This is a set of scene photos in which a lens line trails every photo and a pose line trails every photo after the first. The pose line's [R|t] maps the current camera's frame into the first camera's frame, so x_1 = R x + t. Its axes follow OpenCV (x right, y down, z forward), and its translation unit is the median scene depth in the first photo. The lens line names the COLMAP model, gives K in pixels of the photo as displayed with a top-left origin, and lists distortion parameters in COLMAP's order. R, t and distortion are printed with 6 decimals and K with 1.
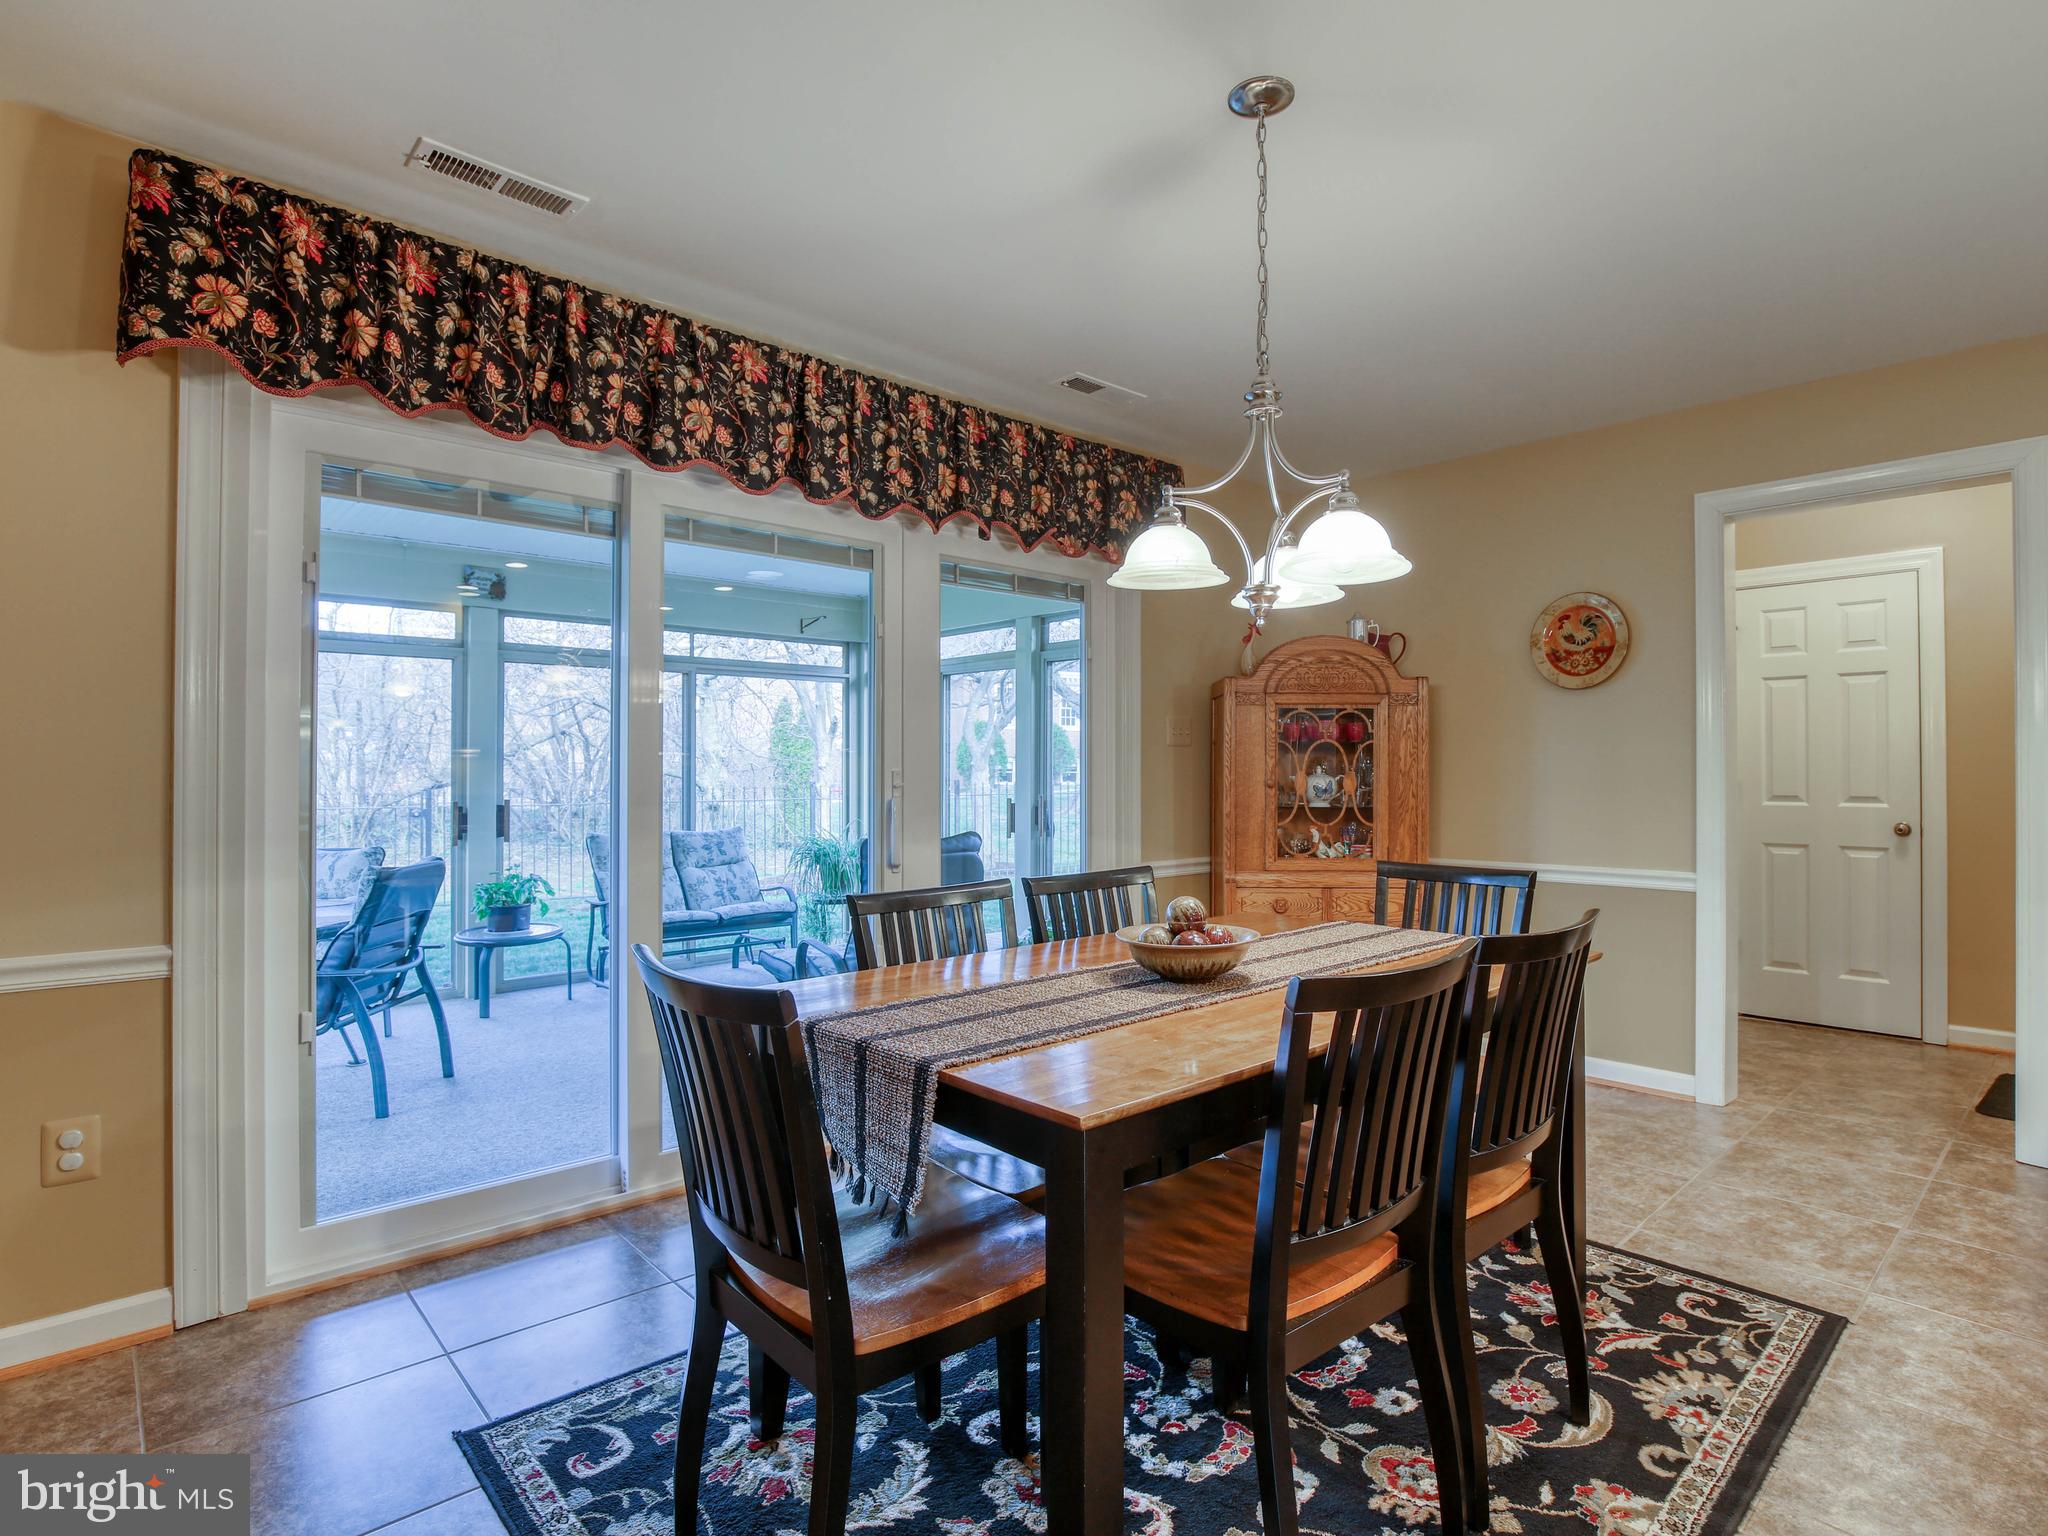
lens RADIAL K [[1051.9, 0, 1024.4], [0, 1051.9, 769.0], [0, 0, 1]] dist [-0.024790, 0.004304]
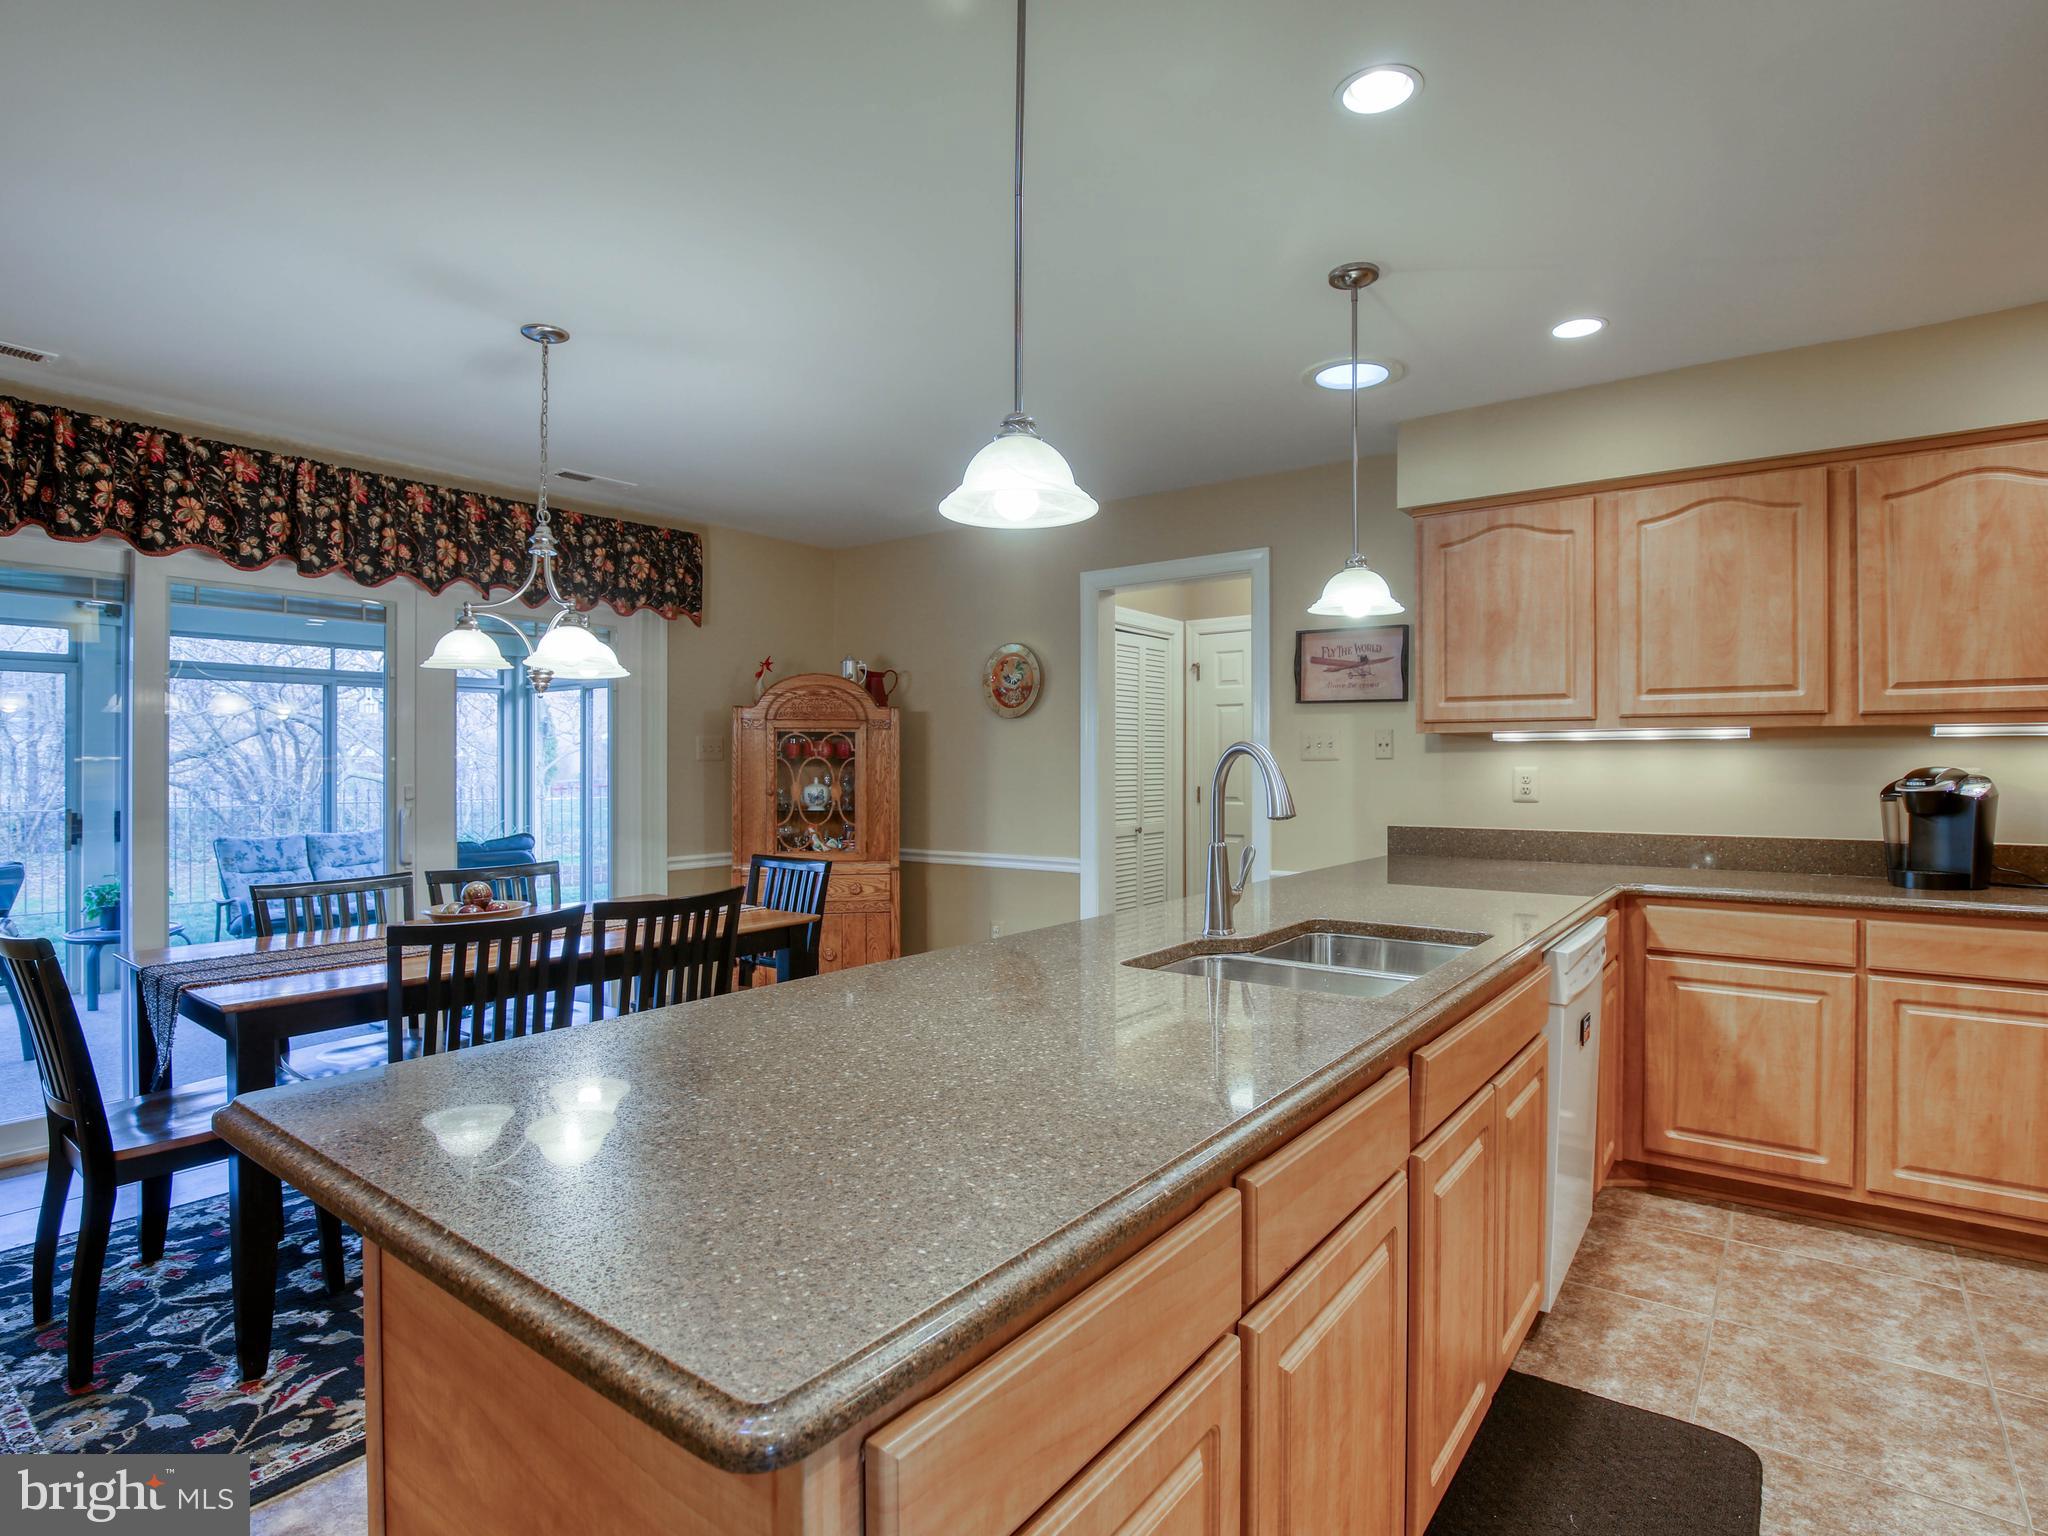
lens RADIAL K [[1051.9, 0, 1025.0], [0, 1051.9, 767.7], [0, 0, 1]] dist [-0.024790, 0.004304]
pose [[0.984308, -0.001921, 0.176451, 0.403451], [0.000621, 0.999972, 0.007418, -0.031149], [-0.176460, -0.007192, 0.984281, -0.358563]]
